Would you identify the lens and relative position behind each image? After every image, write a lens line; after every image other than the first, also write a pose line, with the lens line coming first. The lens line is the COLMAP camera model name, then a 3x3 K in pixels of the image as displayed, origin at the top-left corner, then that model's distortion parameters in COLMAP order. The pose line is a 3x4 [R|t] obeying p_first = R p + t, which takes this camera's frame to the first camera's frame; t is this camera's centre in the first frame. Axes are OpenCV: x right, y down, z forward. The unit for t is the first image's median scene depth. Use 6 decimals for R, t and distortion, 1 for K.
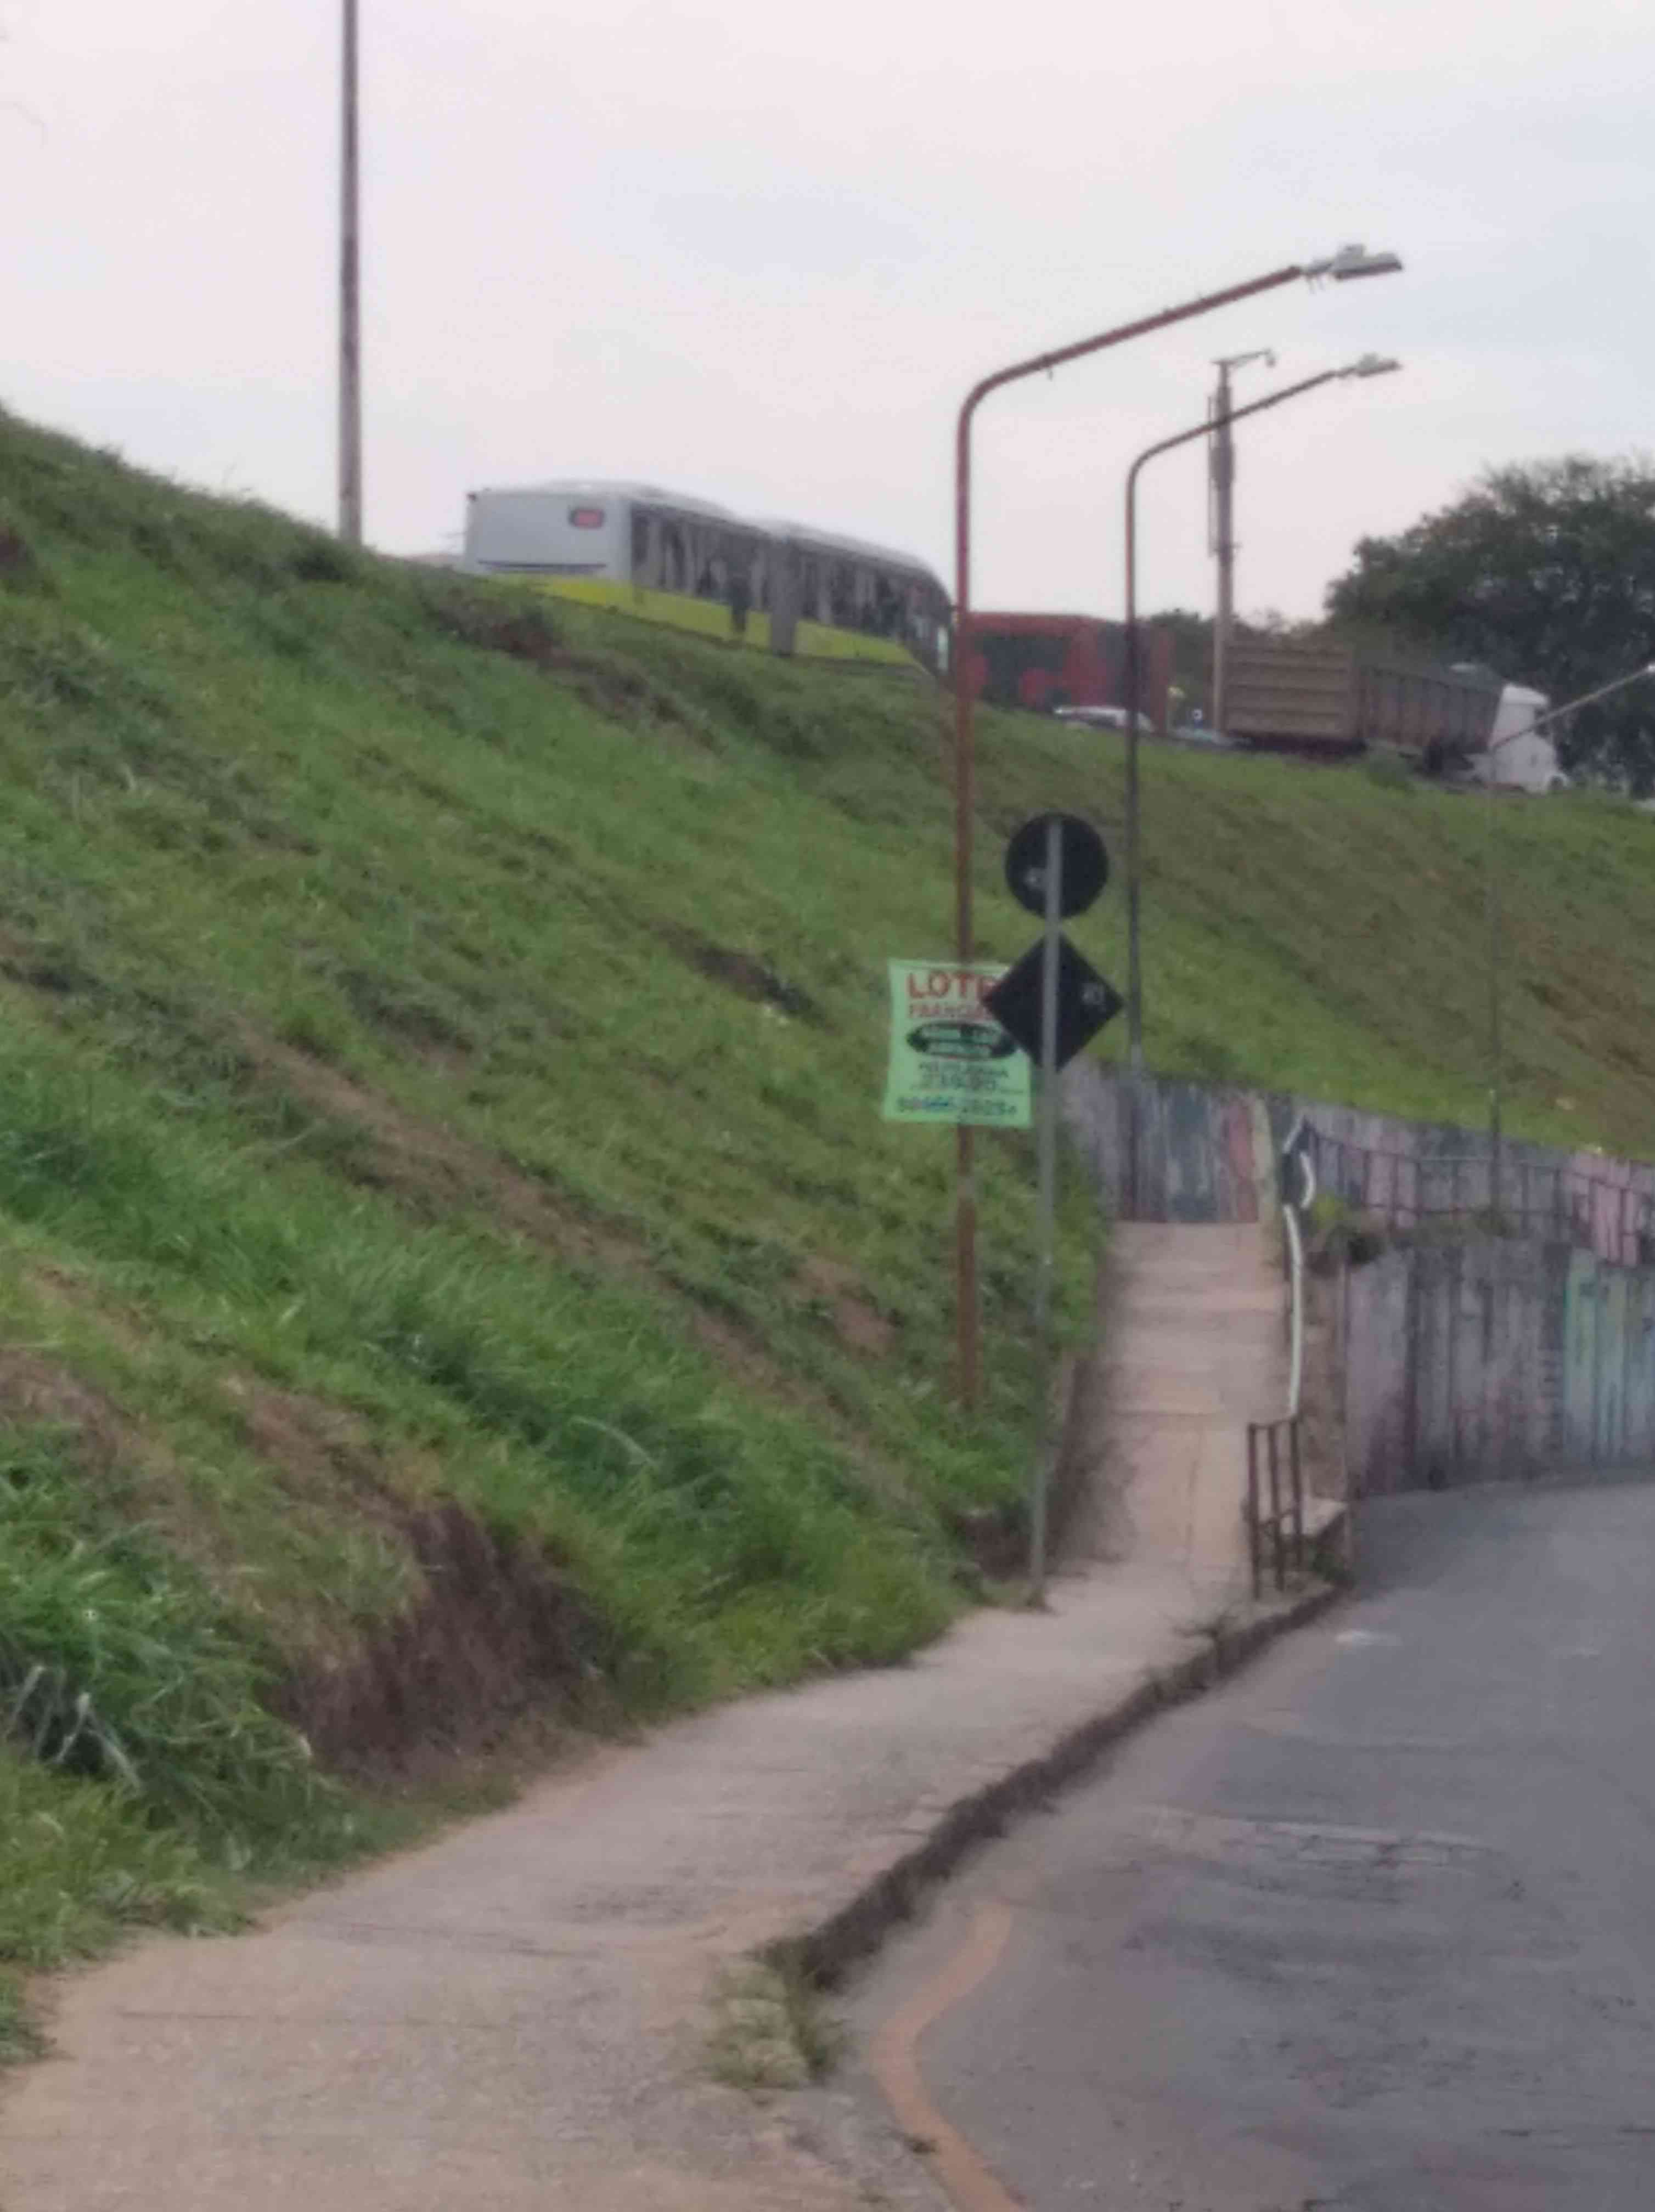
lens RADIAL K [[9844.4, 0, 827.5], [0, 9844.4, 1106.0], [0, 0, 1]] dist [0.109930, 1.353689]
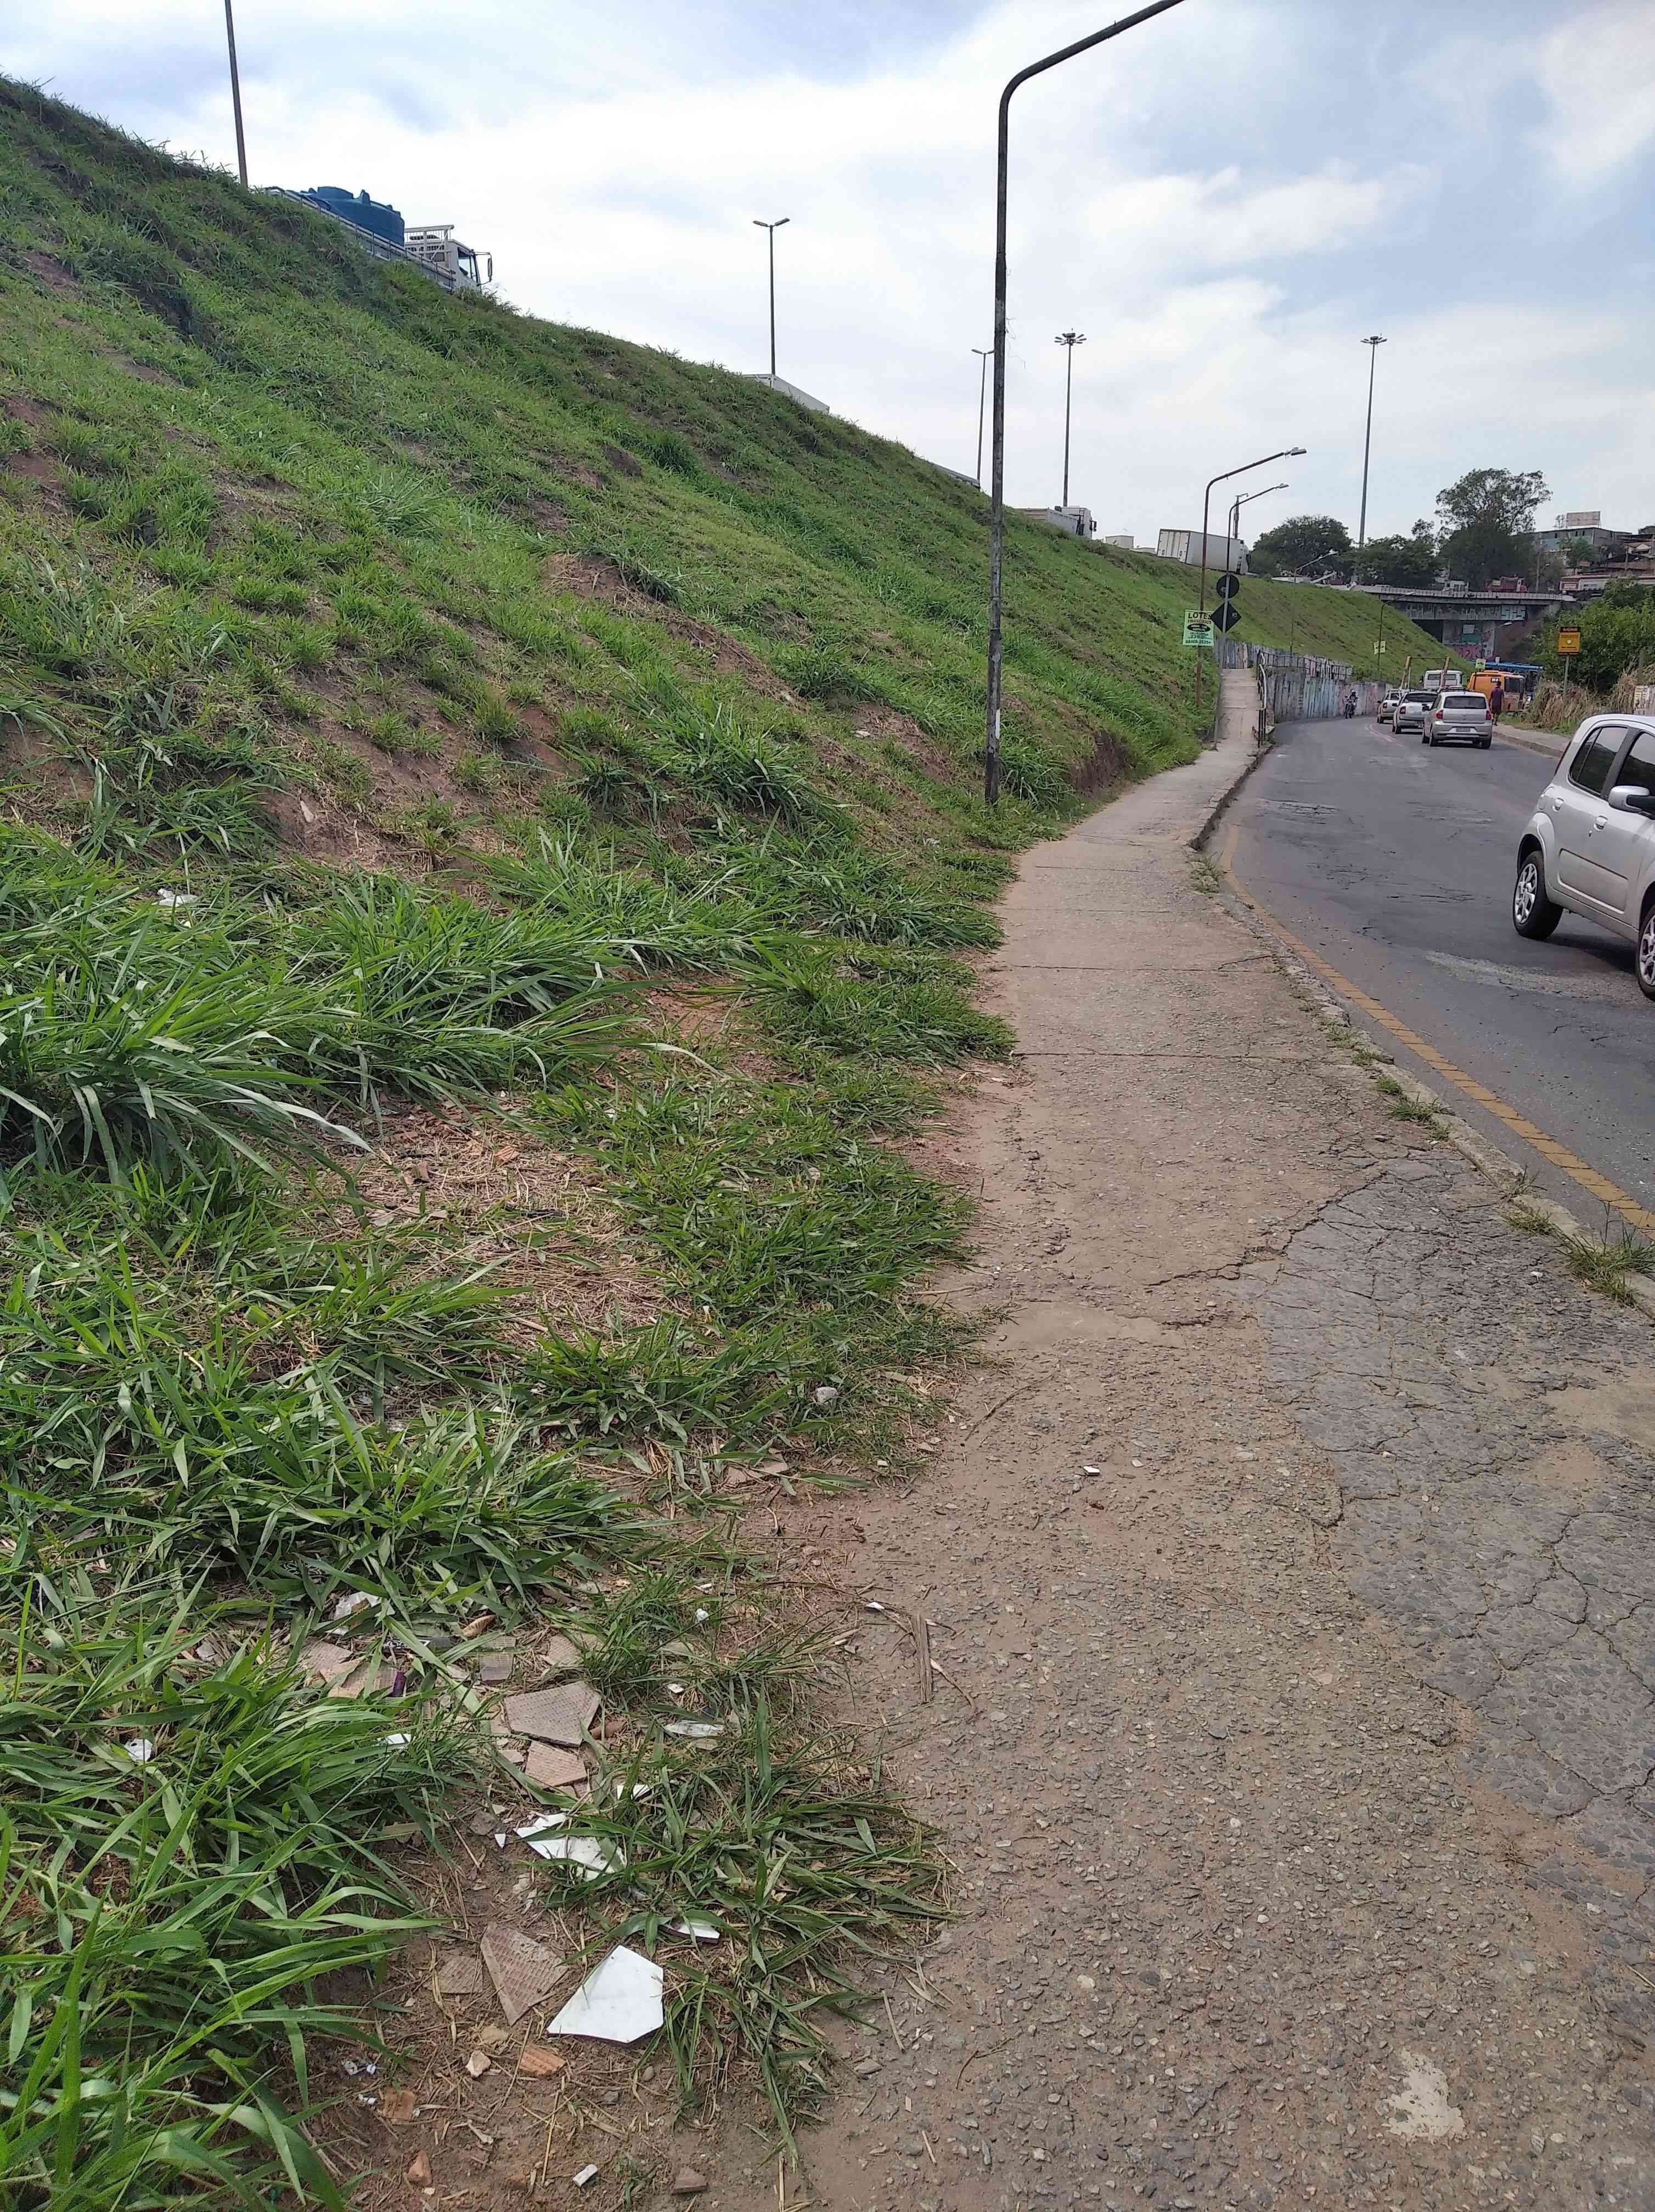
lens RADIAL K [[1691.4, 0, 827.5], [0, 1691.4, 1106.0], [0, 0, 1]] dist [0.073113, -0.162322]
pose [[0.984236, 0.040337, -0.172200, -0.015273], [0.005490, 0.966207, 0.257707, 0.004466], [0.176776, -0.254590, 0.950754, 0.146346]]
